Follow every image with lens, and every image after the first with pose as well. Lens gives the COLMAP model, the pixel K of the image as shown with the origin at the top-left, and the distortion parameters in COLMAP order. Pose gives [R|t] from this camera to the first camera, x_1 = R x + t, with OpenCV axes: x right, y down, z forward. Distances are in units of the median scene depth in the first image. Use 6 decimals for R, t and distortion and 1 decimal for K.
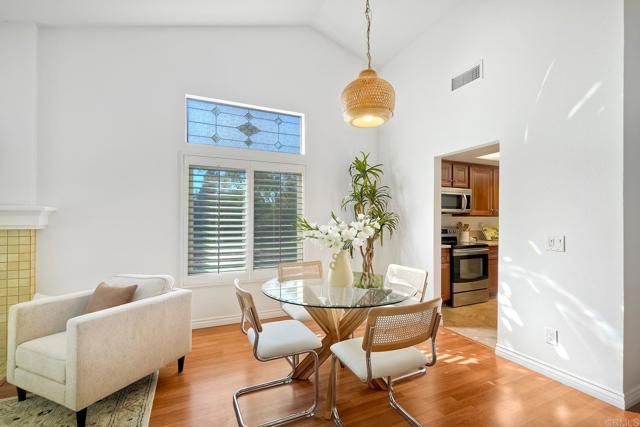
lens RADIAL K [[286.2, 0, 307.6], [0, 286.2, 216.7], [0, 0, 1]] dist [0.000057, 0.000279]
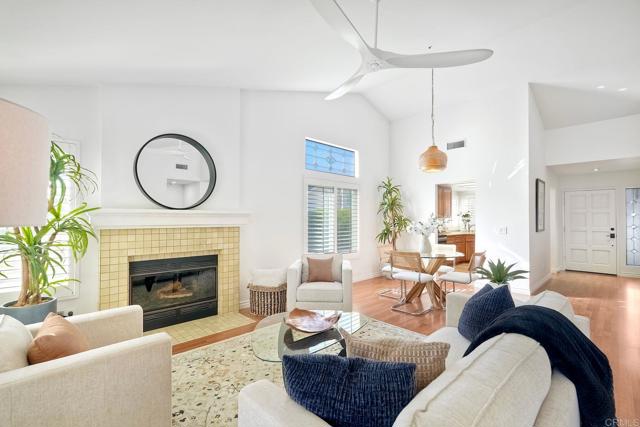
lens RADIAL K [[280.7, 0, 320.9], [0, 280.7, 215.8], [0, 0, 1]] dist [0.001734, 0.000842]
pose [[0.941108, 0.003686, 0.338086, -0.787721], [-0.001673, 0.999979, -0.006244, -0.003522], [-0.338101, 0.005310, 0.941095, -0.382046]]
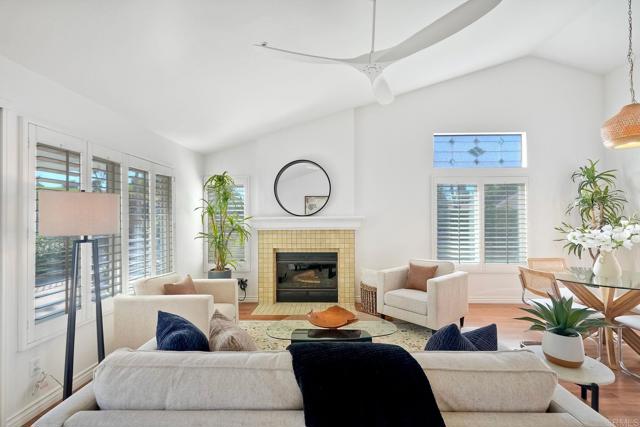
lens RADIAL K [[280.7, 0, 320.9], [0, 280.7, 215.8], [0, 0, 1]] dist [0.001734, 0.000842]
pose [[0.909968, -0.009736, -0.414563, -0.335135], [0.008962, 0.999953, -0.003812, -0.024493], [0.414581, -0.000247, 0.910013, -0.432954]]
